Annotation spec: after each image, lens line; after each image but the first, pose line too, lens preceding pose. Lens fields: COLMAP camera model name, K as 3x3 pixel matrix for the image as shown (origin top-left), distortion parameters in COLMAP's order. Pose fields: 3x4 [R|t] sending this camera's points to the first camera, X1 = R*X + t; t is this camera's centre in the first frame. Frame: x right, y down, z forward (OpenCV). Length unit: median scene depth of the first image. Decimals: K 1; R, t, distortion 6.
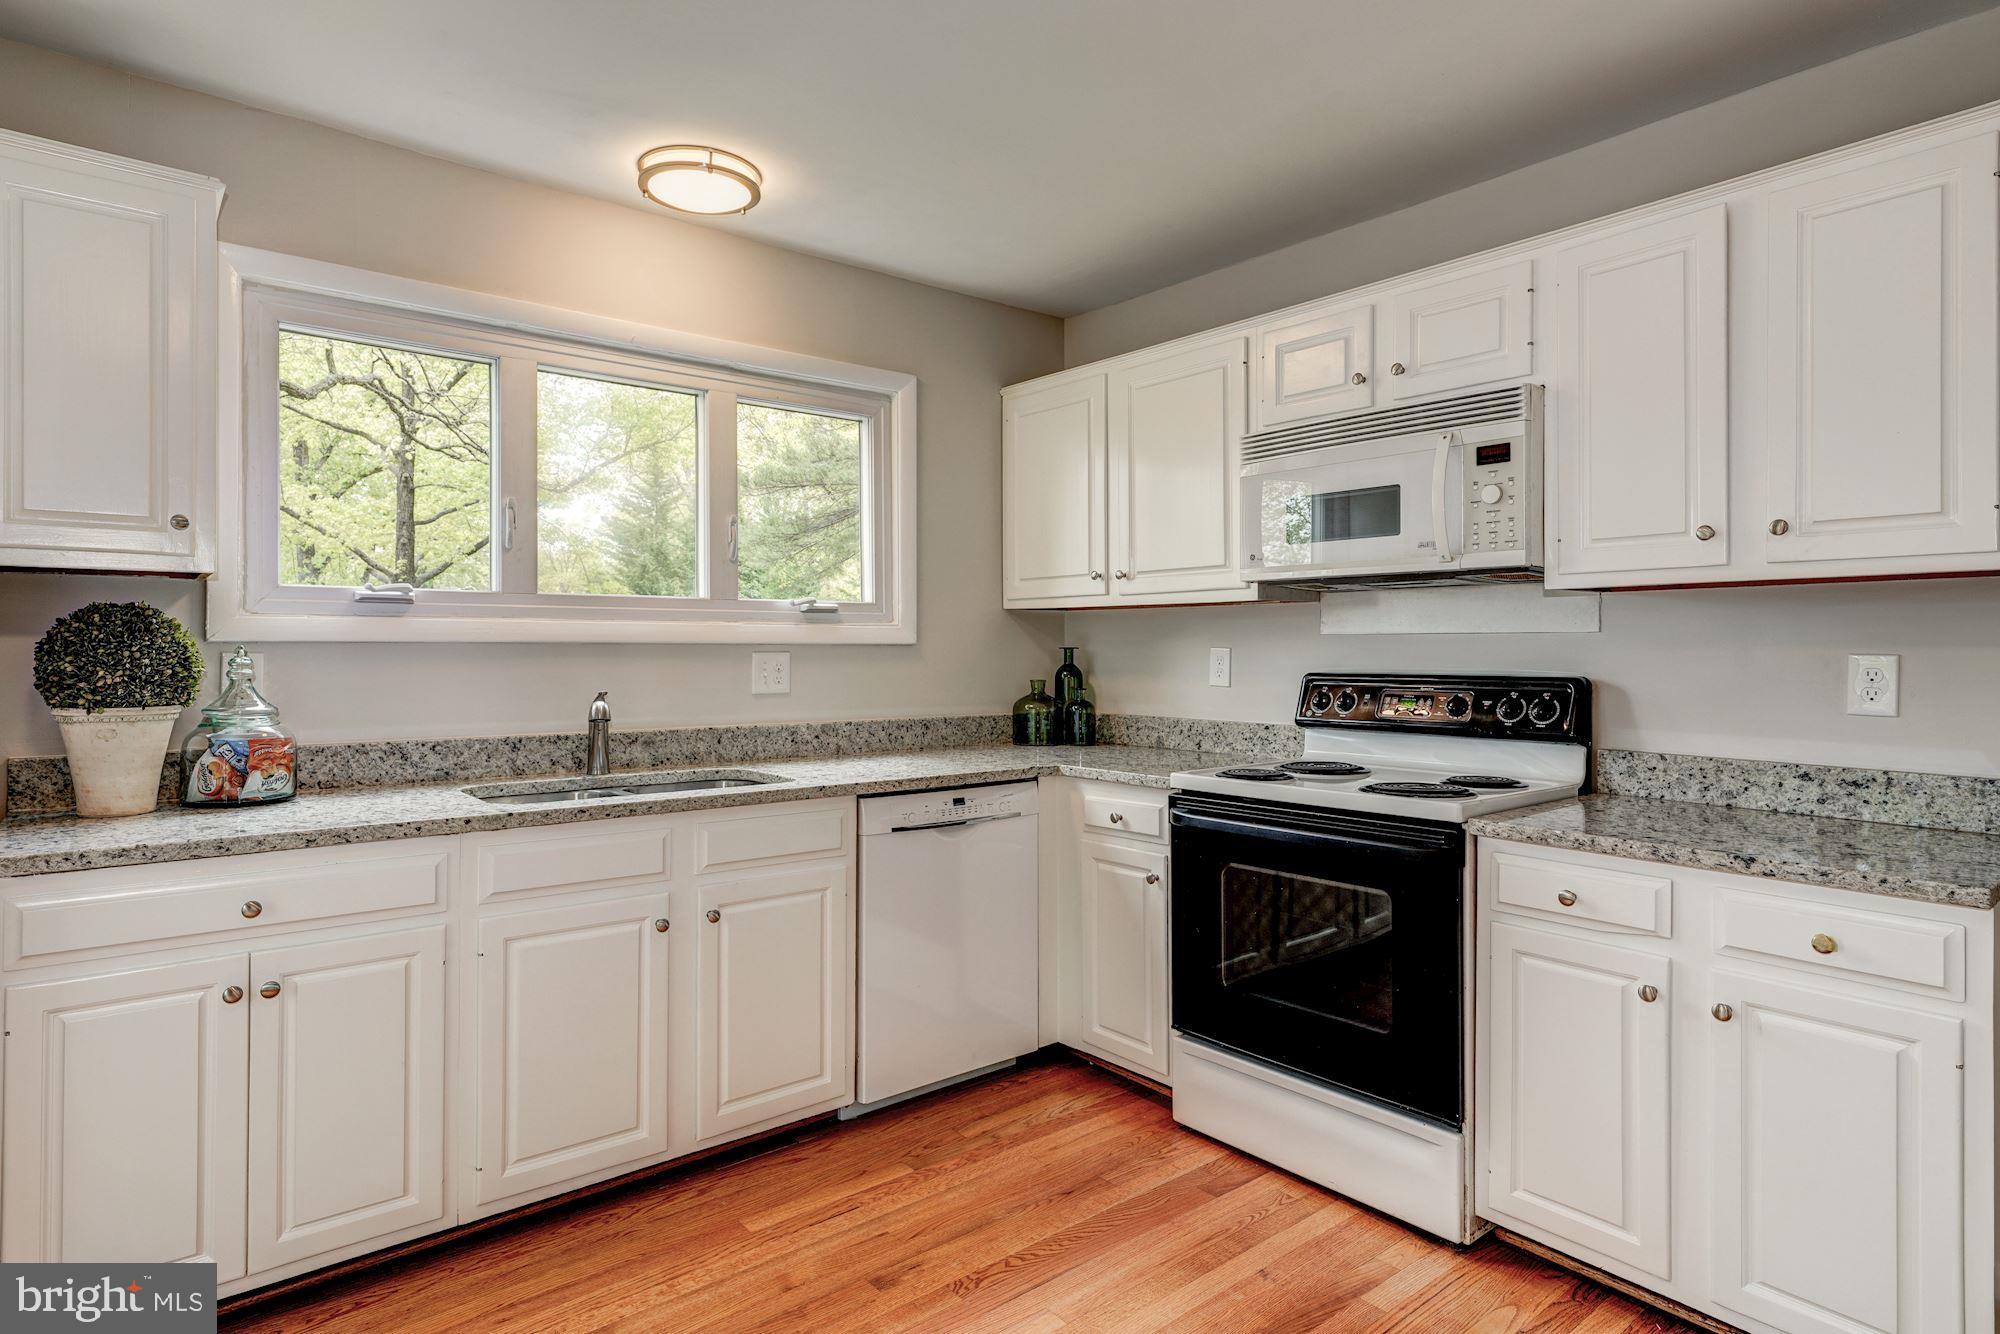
lens RADIAL K [[1069.5, 0, 999.5], [0, 1069.5, 648.6], [0, 0, 1]] dist [0.001142, 0.000684]
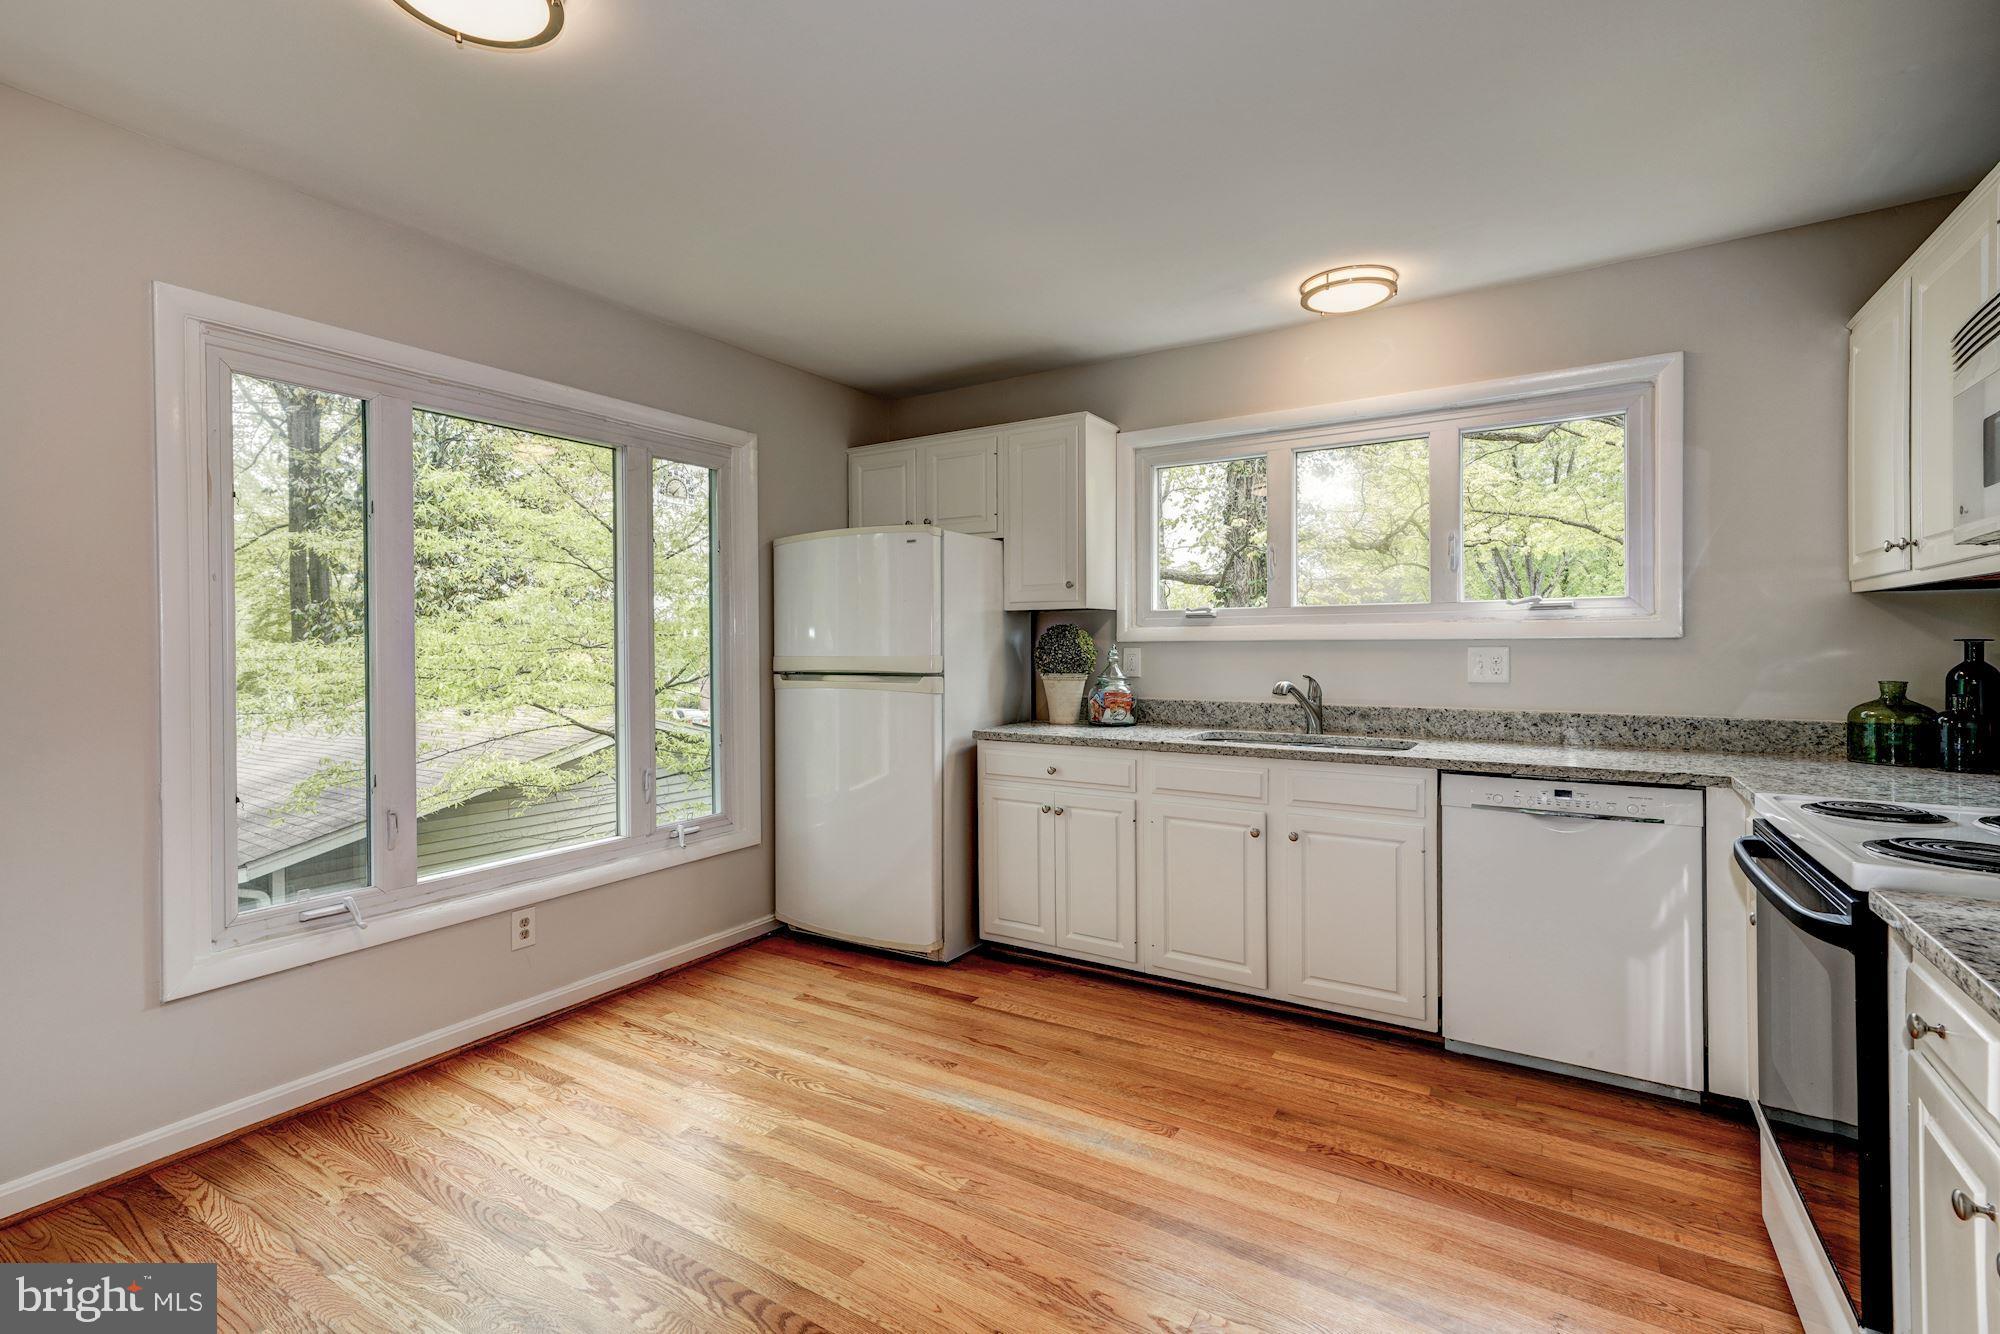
lens RADIAL K [[917.2, 0, 982.0], [0, 917.2, 651.5], [0, 0, 1]] dist [0.001970, 0.007443]
pose [[0.310499, 0.002961, -0.950569, 0.655567], [0.004704, 0.999978, 0.004651, 0.001543], [0.950562, -0.005916, 0.310478, 0.216030]]
